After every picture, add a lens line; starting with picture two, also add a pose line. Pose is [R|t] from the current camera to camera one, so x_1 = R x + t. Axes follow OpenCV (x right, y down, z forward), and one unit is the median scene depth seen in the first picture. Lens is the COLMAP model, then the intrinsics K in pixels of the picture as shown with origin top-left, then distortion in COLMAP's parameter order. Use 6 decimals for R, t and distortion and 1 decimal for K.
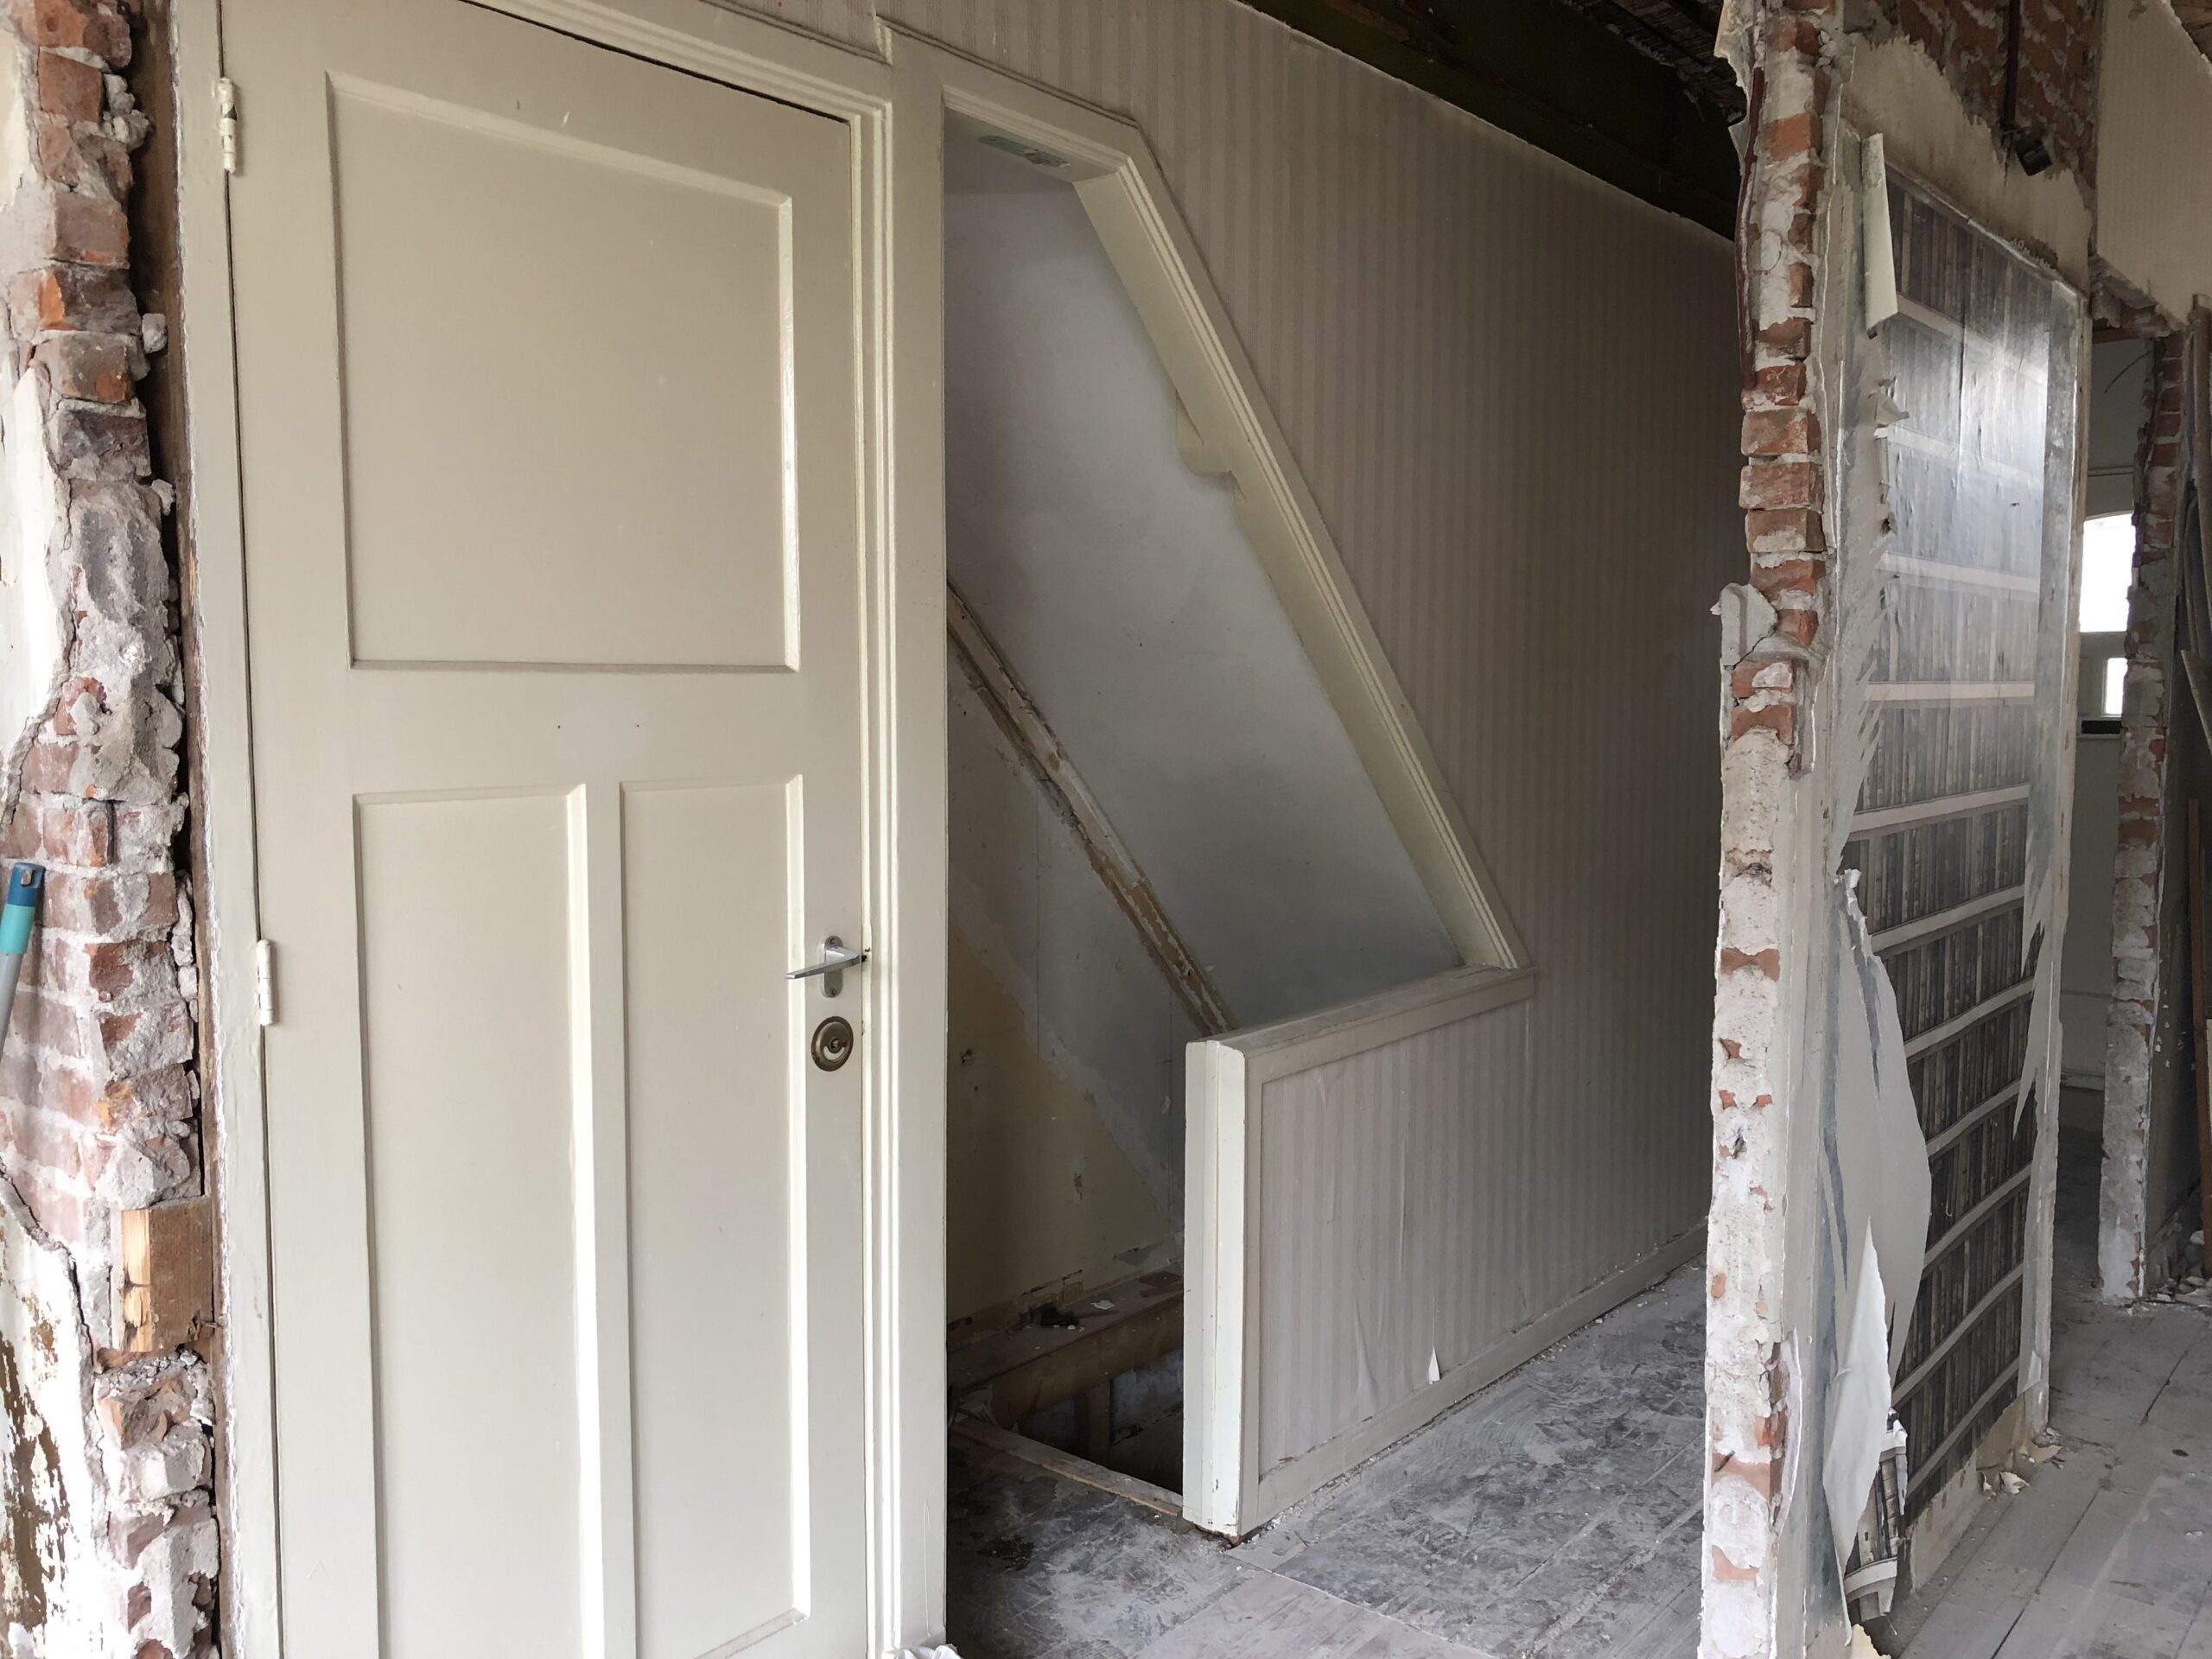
lens RADIAL K [[1803.9, 0, 1100.5], [0, 1803.9, 835.3], [0, 0, 1]] dist [0.008628, 0.006459]
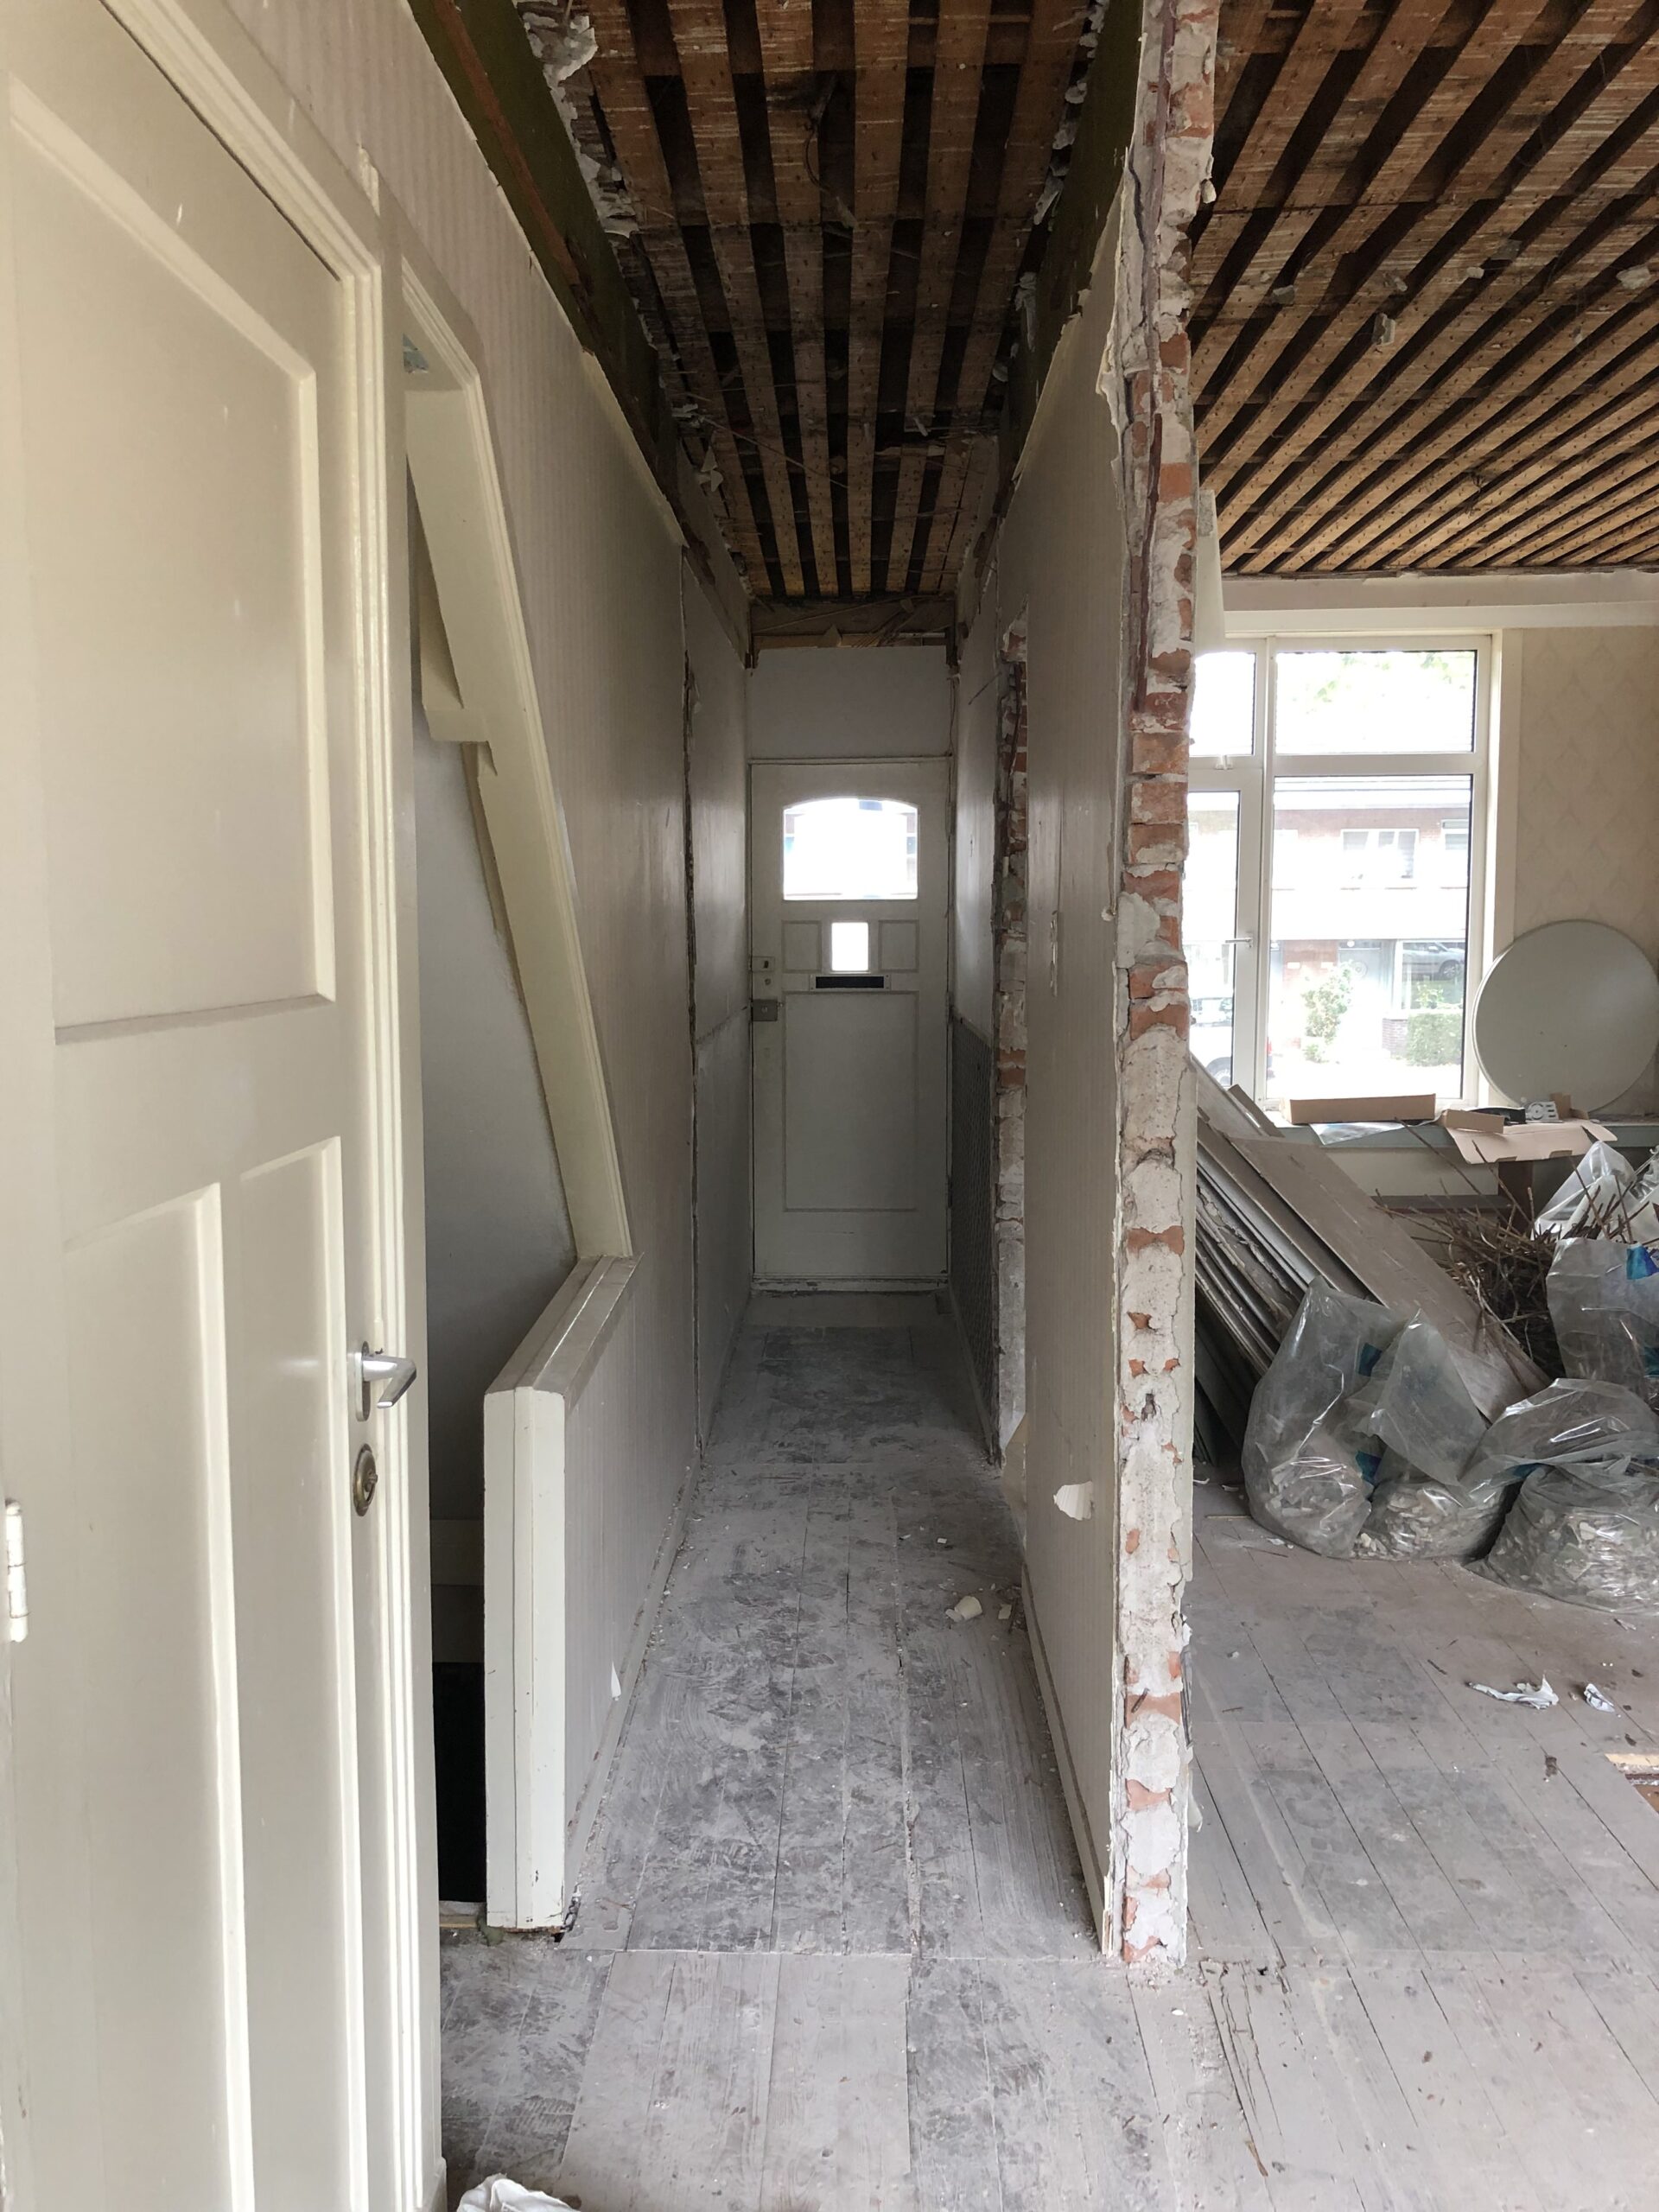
lens RADIAL K [[1797.2, 0, 829.5], [0, 1797.2, 1106.0], [0, 0, 1]] dist [0.063037, -0.135386]
pose [[0.790482, -0.065847, 0.608935, -0.431379], [0.056645, 0.997803, 0.034363, -0.056213], [-0.609860, 0.007330, 0.792475, 0.247511]]
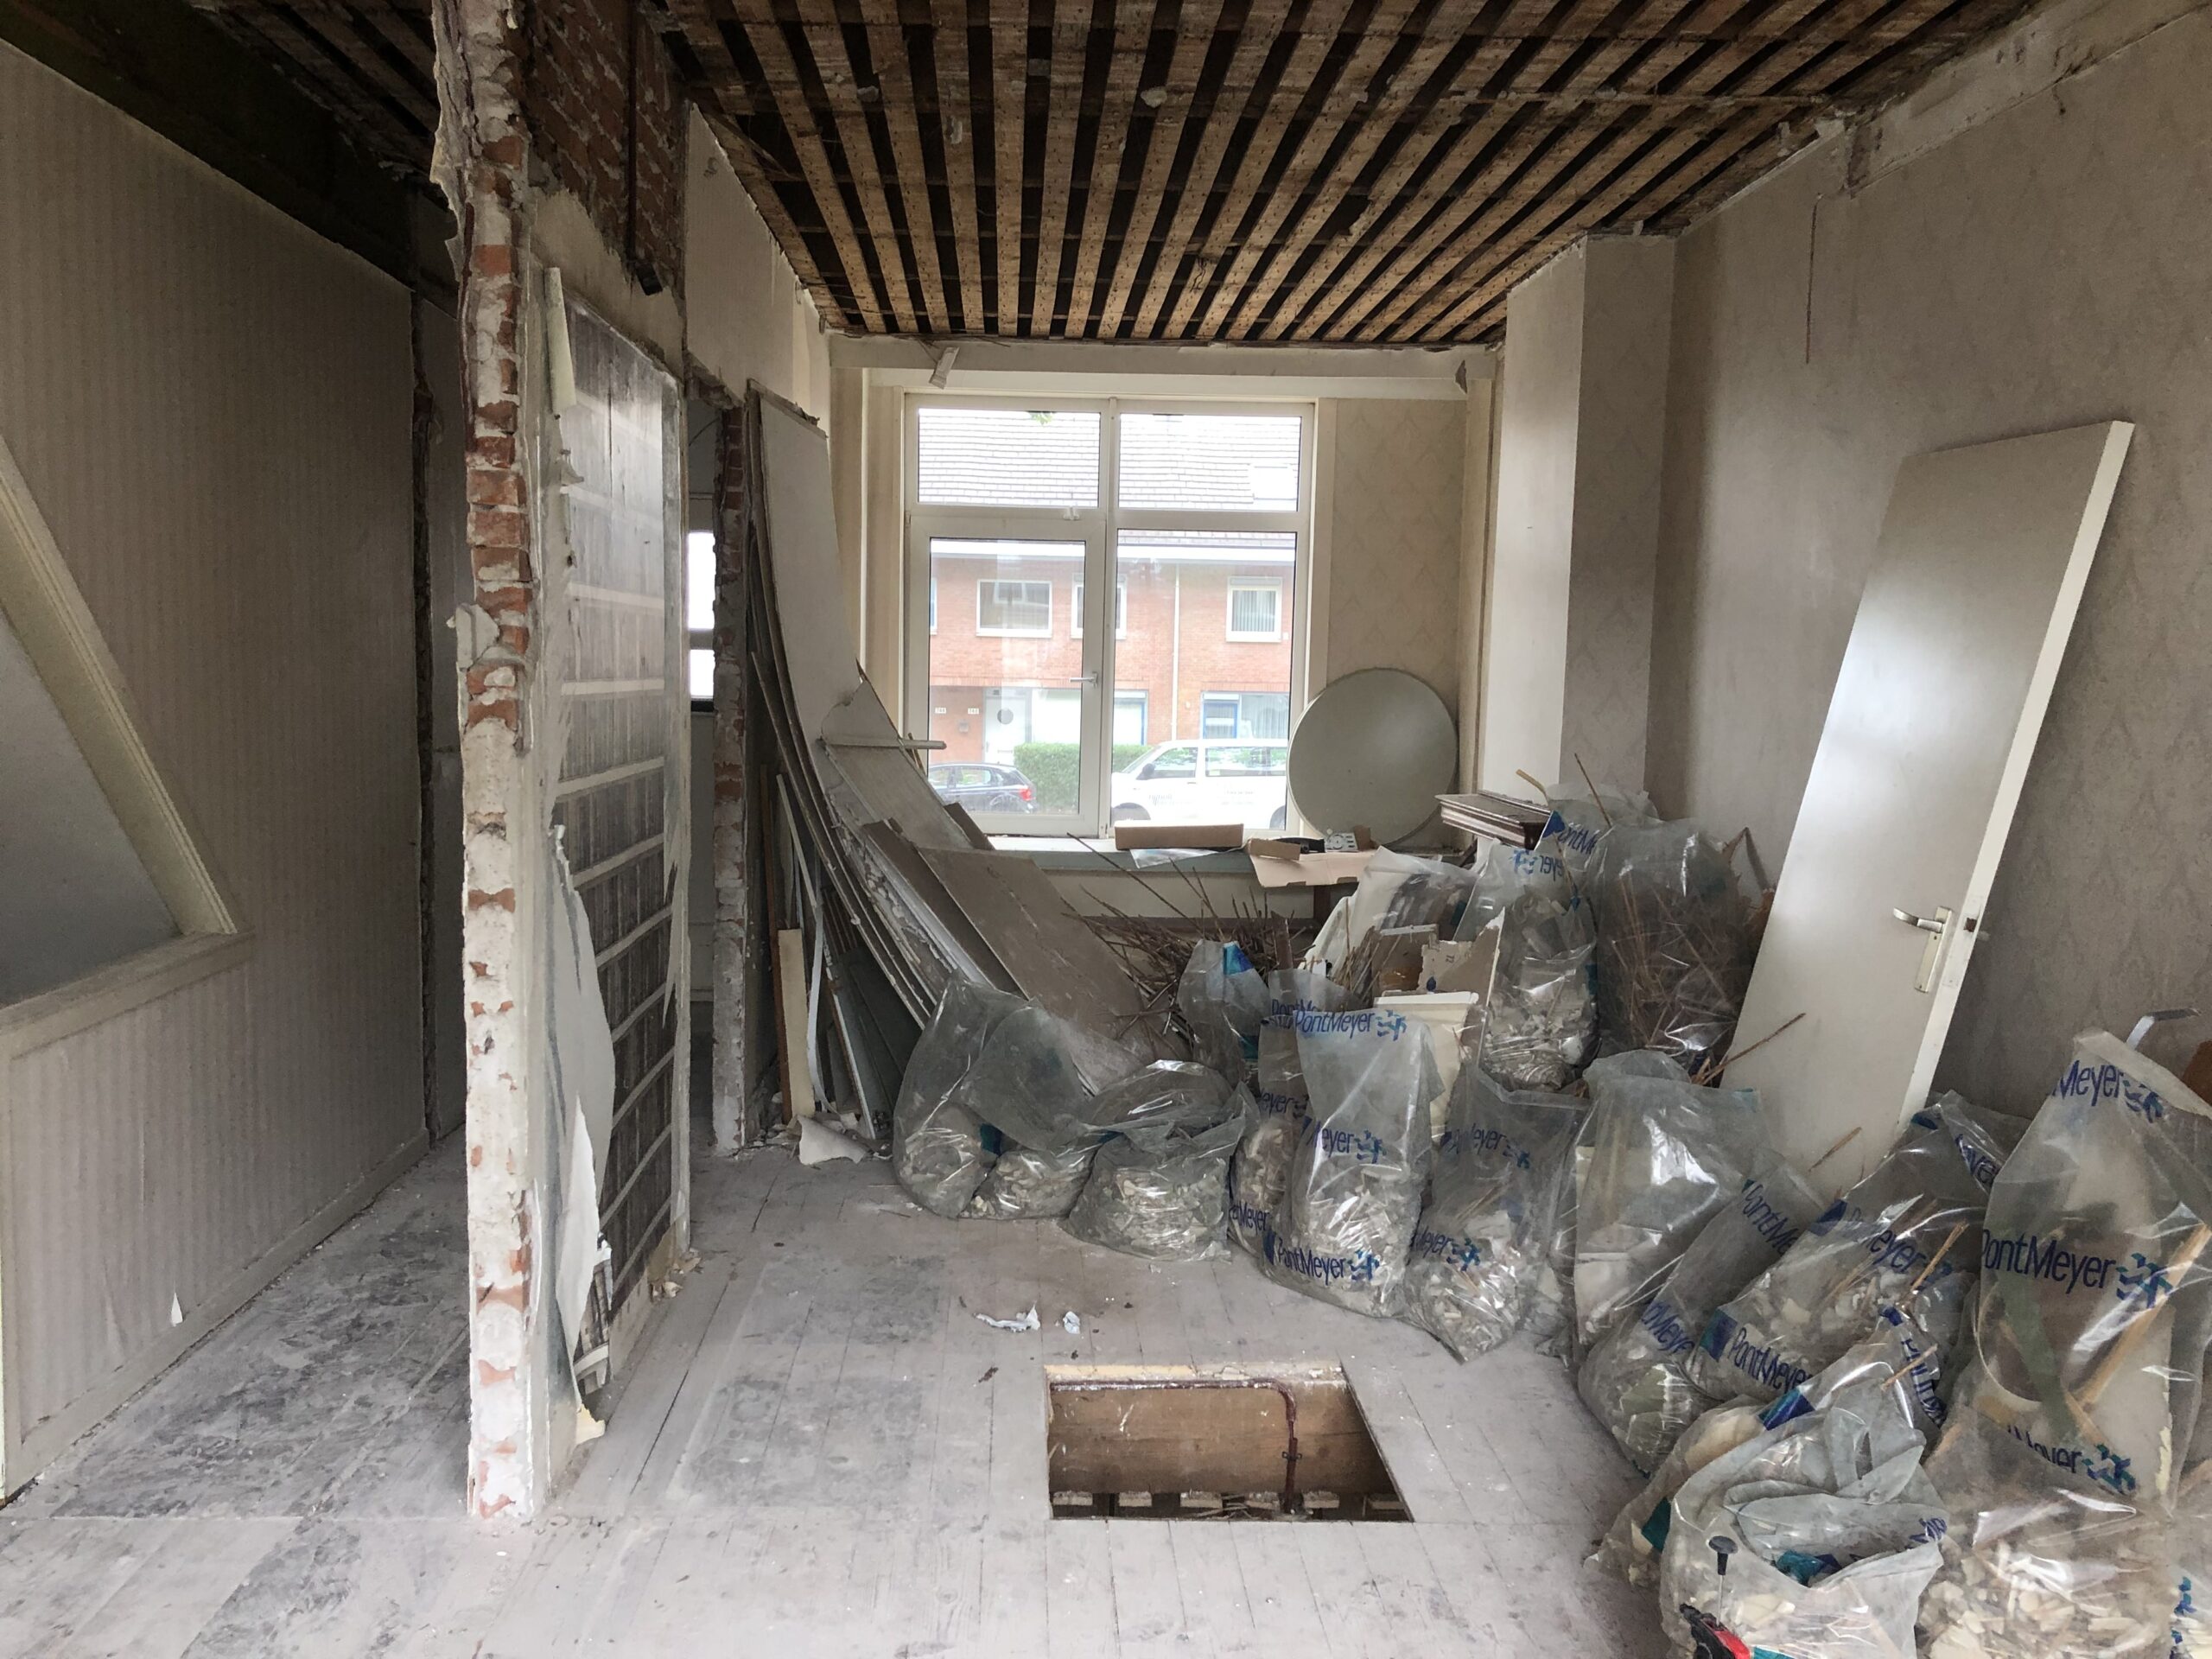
lens RADIAL K [[1777.7, 0, 1098.1], [0, 1777.7, 847.6], [0, 0, 1]] dist [0.013482, 0.001236]
pose [[0.736620, -0.049868, 0.674465, -0.166960], [0.033385, 0.998743, 0.037383, 0.000011], [-0.675482, -0.005020, 0.737359, -0.214380]]
